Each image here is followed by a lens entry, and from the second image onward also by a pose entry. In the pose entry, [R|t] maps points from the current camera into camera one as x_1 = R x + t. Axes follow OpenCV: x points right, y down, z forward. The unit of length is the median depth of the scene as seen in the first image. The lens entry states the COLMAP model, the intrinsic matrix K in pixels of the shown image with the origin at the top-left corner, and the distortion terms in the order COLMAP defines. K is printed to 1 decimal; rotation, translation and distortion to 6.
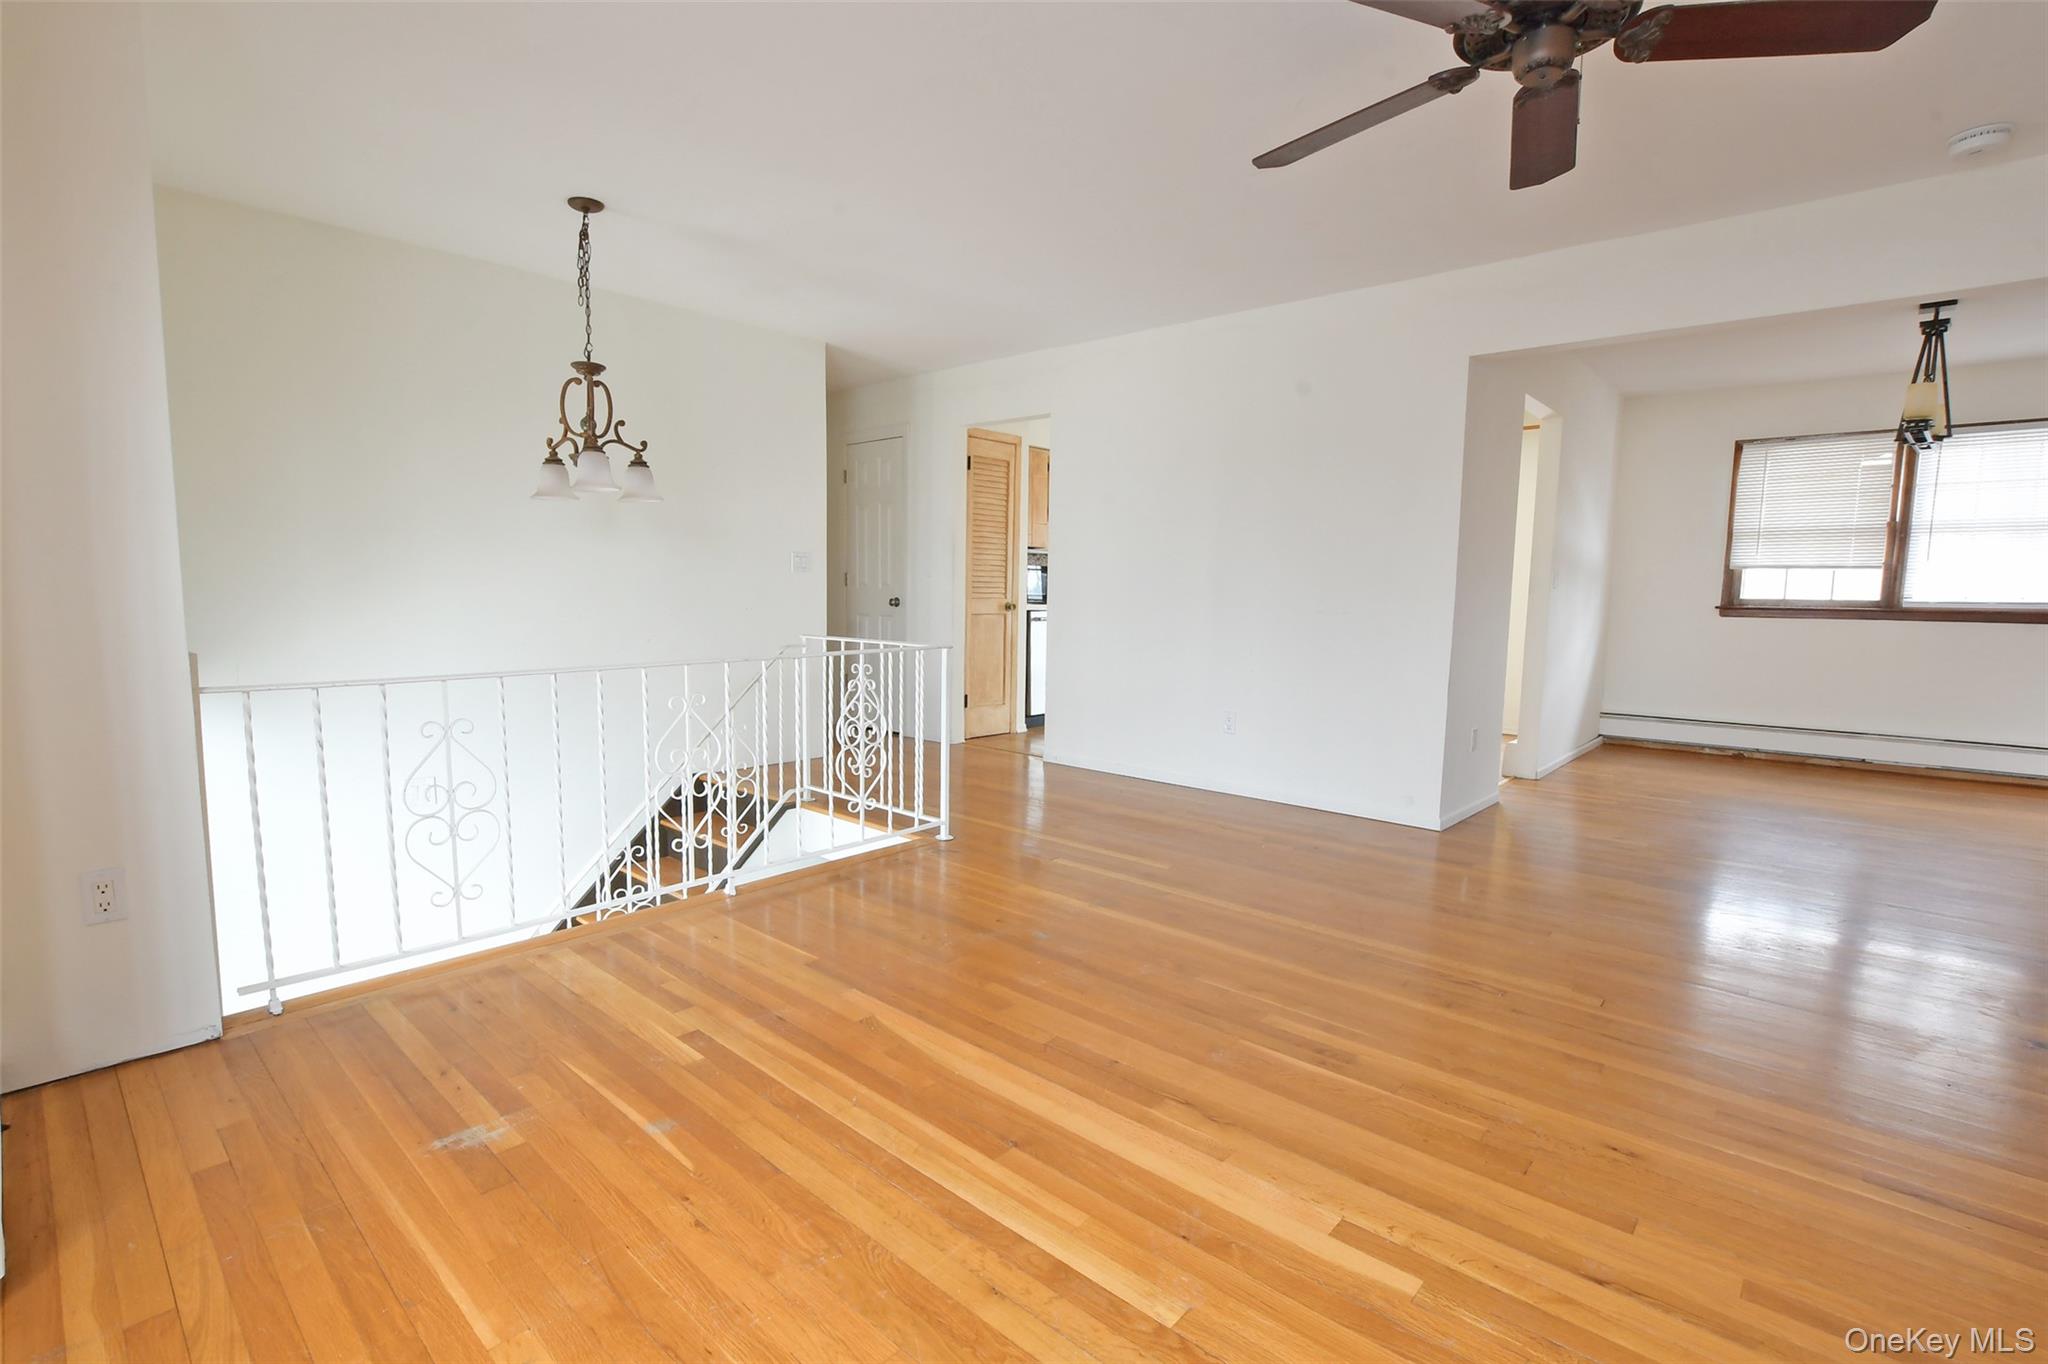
lens RADIAL K [[928.2, 0, 1012.0], [0, 928.2, 692.2], [0, 0, 1]] dist [-0.044186, 0.012330]
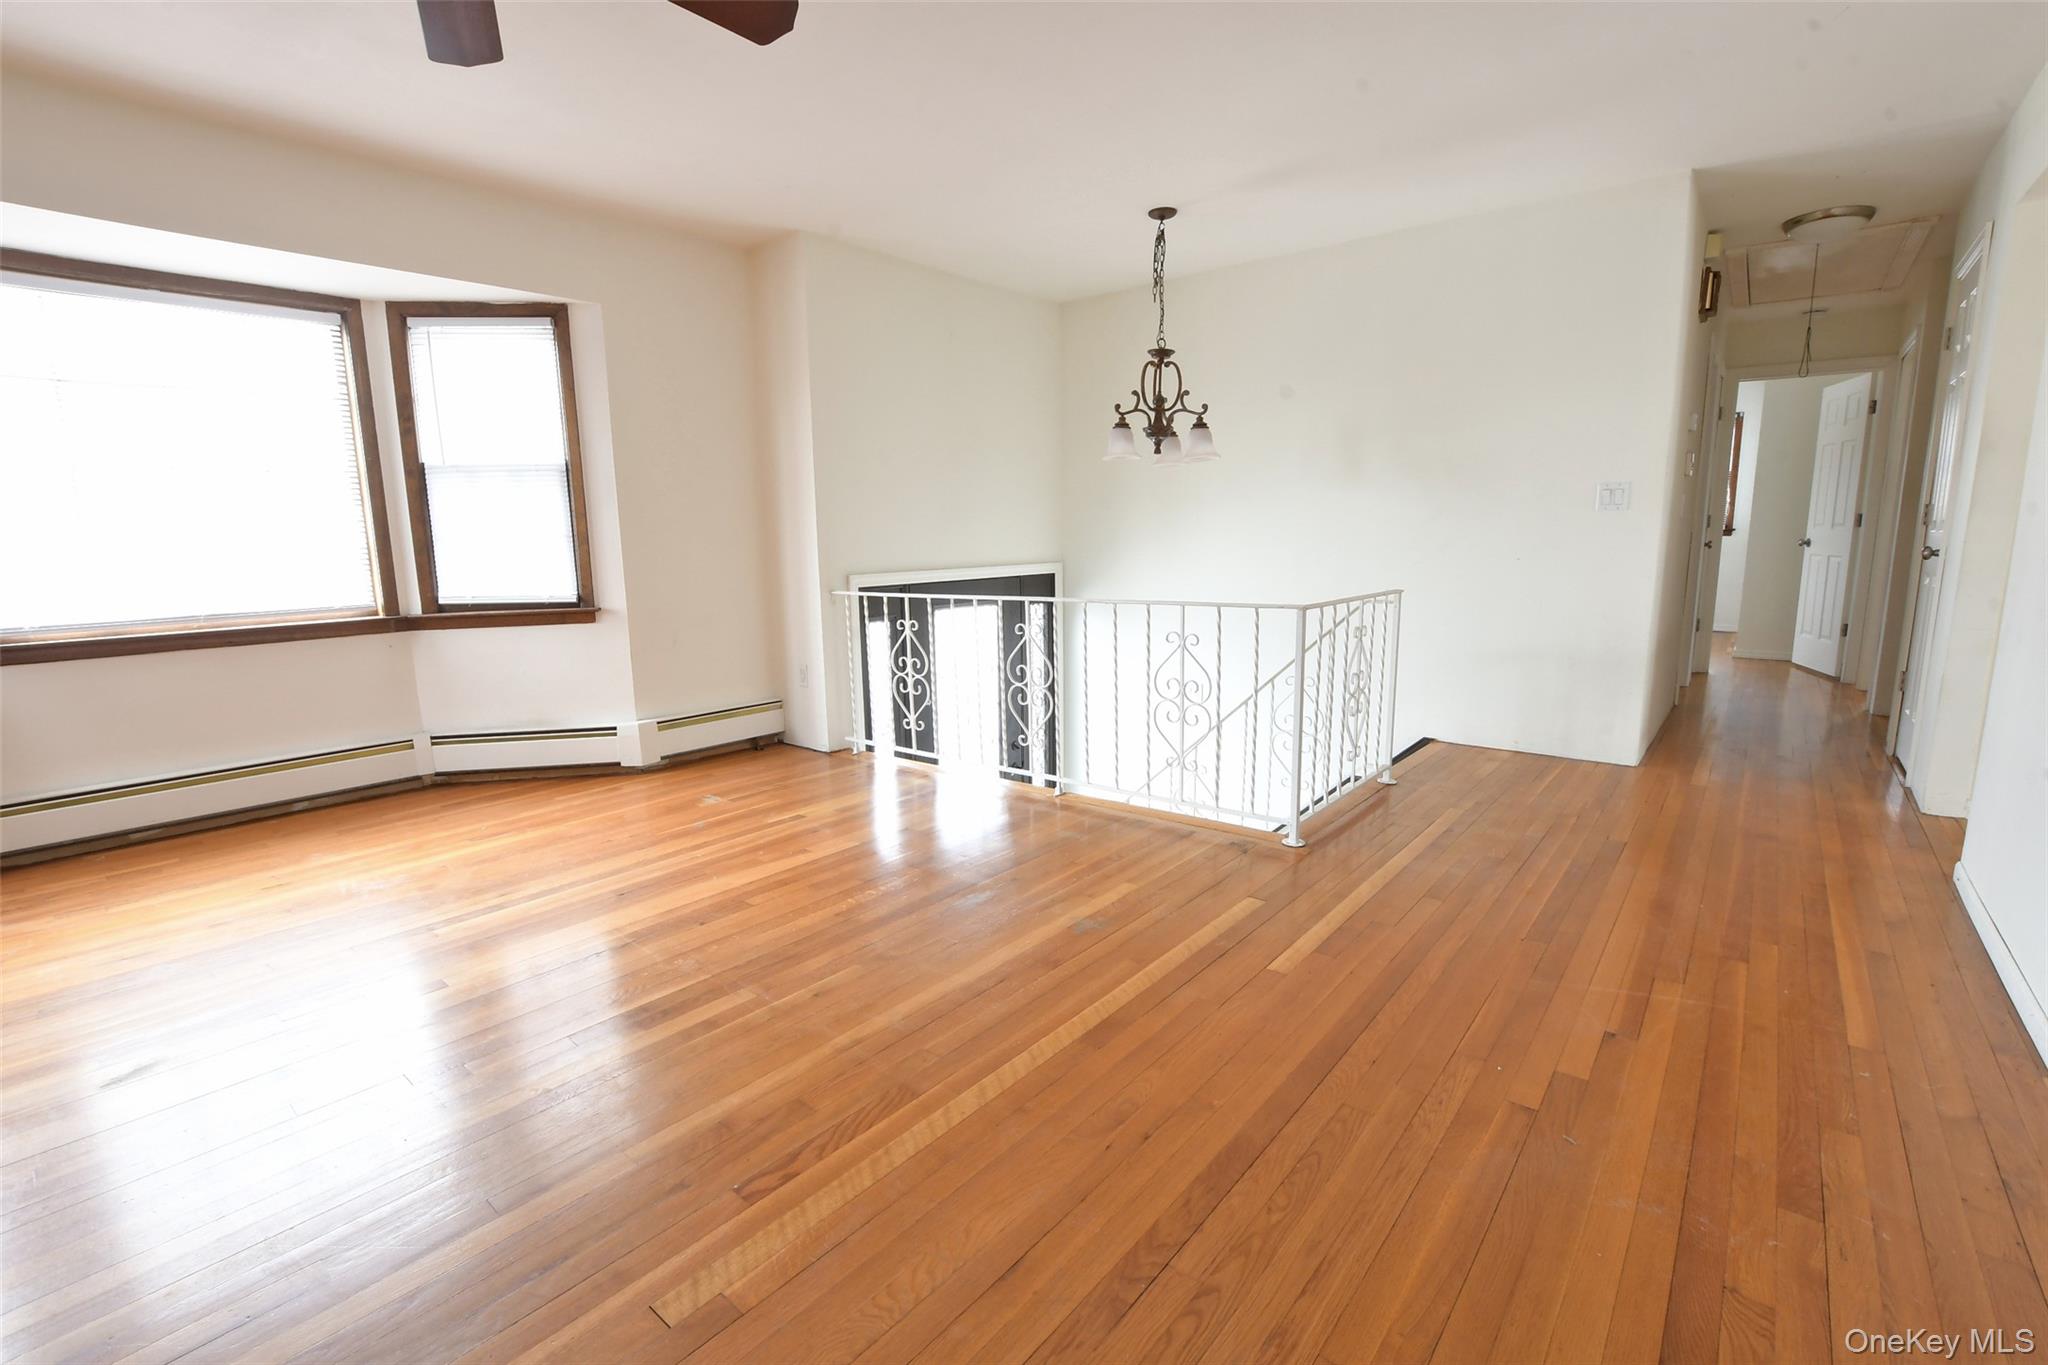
lens RADIAL K [[906.6, 0, 1009.8], [0, 906.6, 690.4], [0, 0, 1]] dist [-0.041401, 0.010520]
pose [[0.036367, 0.155578, -0.987154, 0.472224], [-0.089315, 0.984360, 0.151848, -0.050609], [0.995339, 0.082646, 0.049694, 0.485720]]
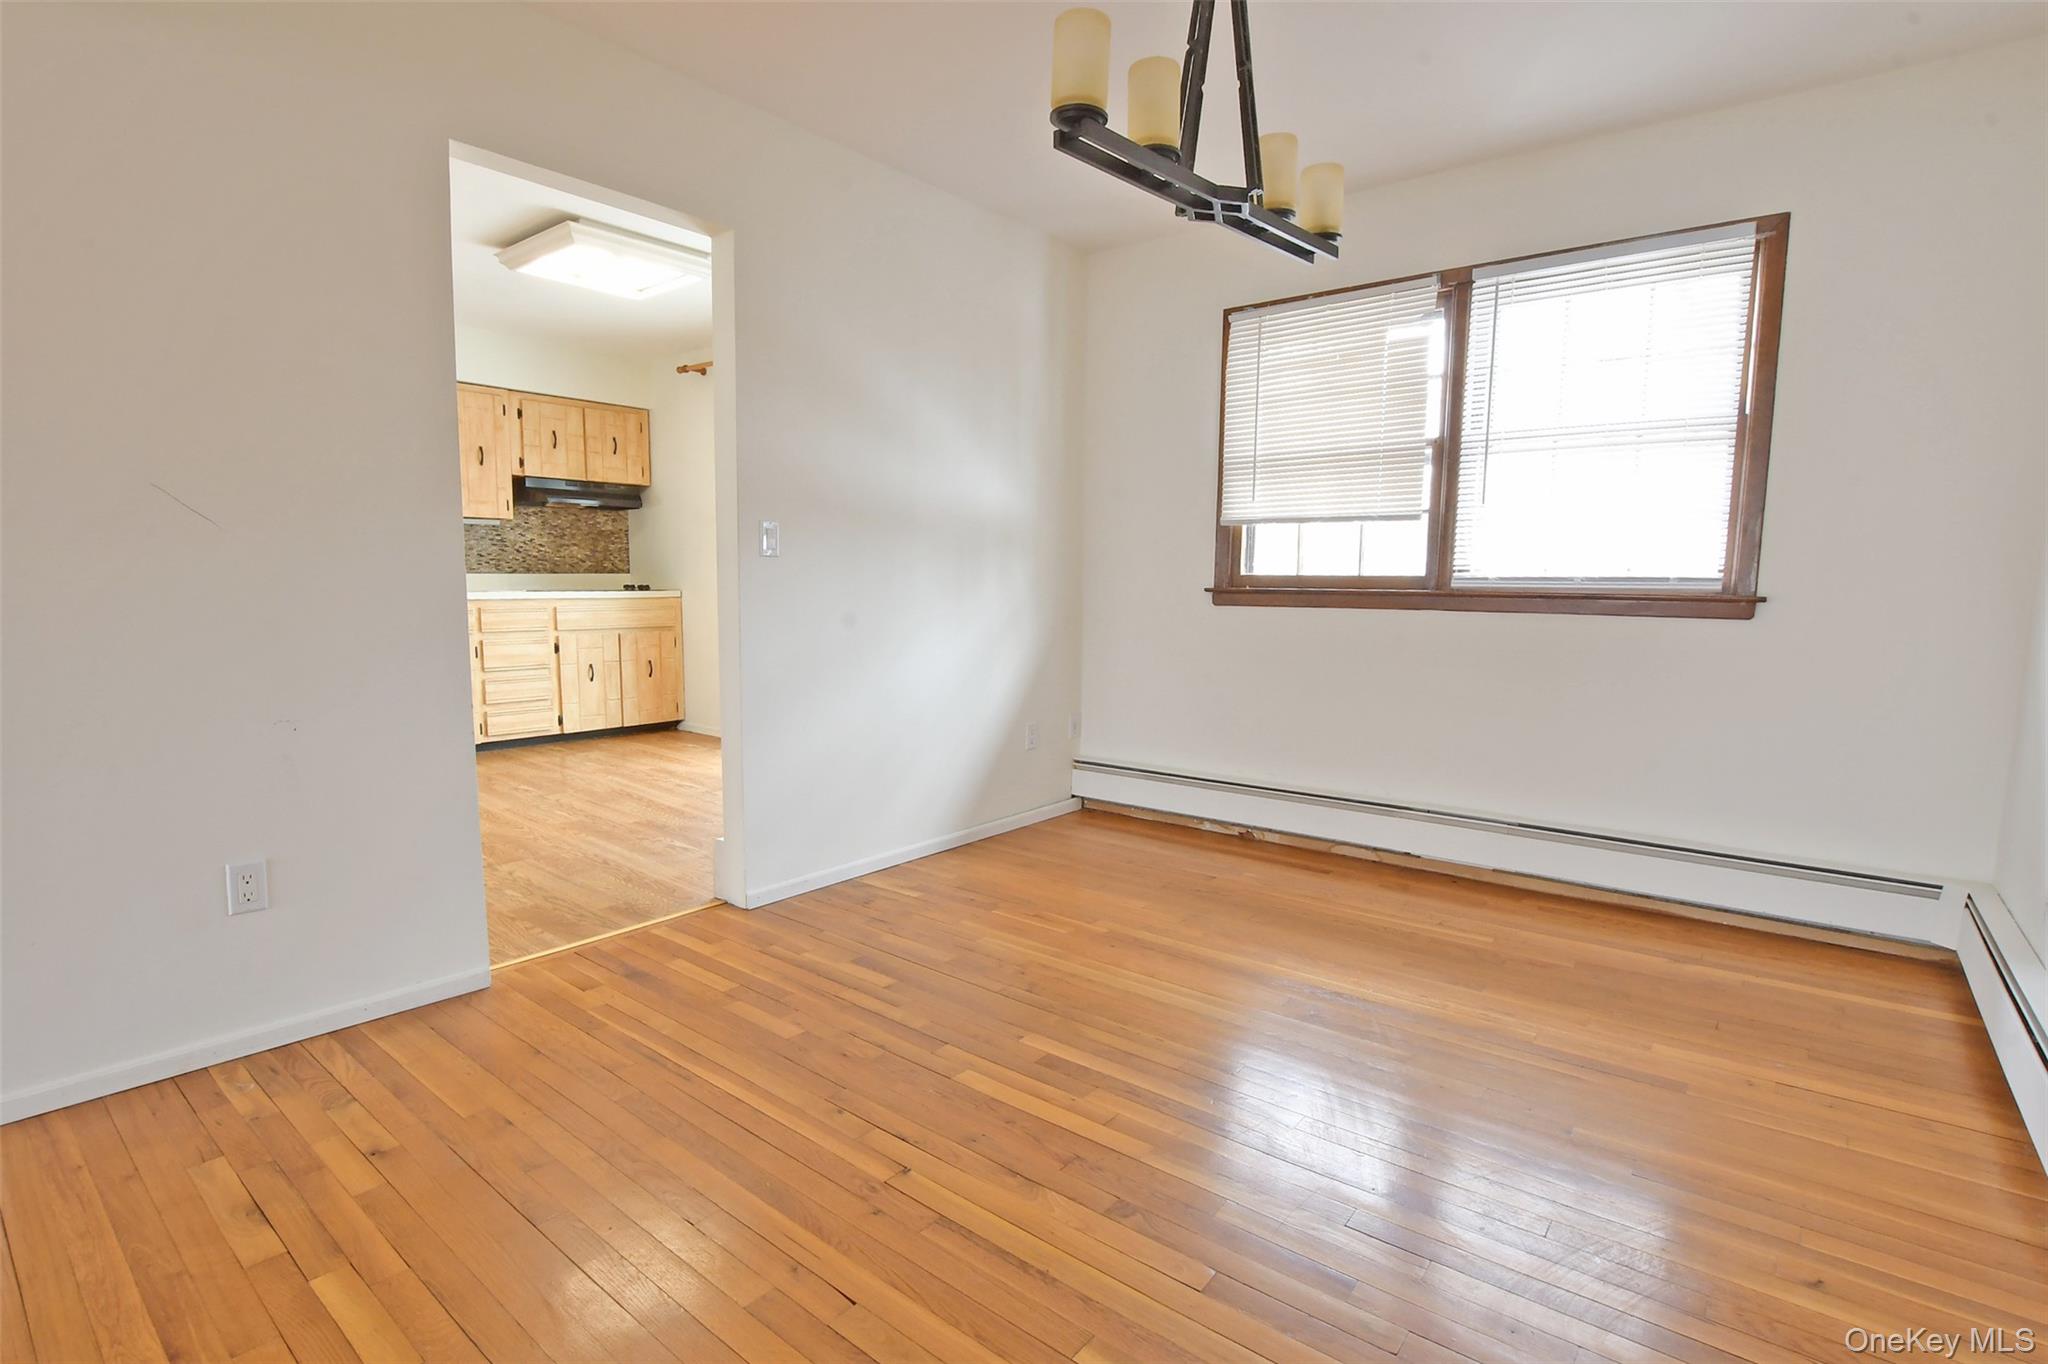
lens RADIAL K [[979.1, 0, 989.9], [0, 979.1, 690.9], [0, 0, 1]] dist [-0.035282, 0.000031]
pose [[0.999209, -0.009995, 0.038491, 0.670991], [0.009748, 0.999931, 0.006593, -0.036043], [-0.038554, -0.006213, 0.999237, 0.398282]]
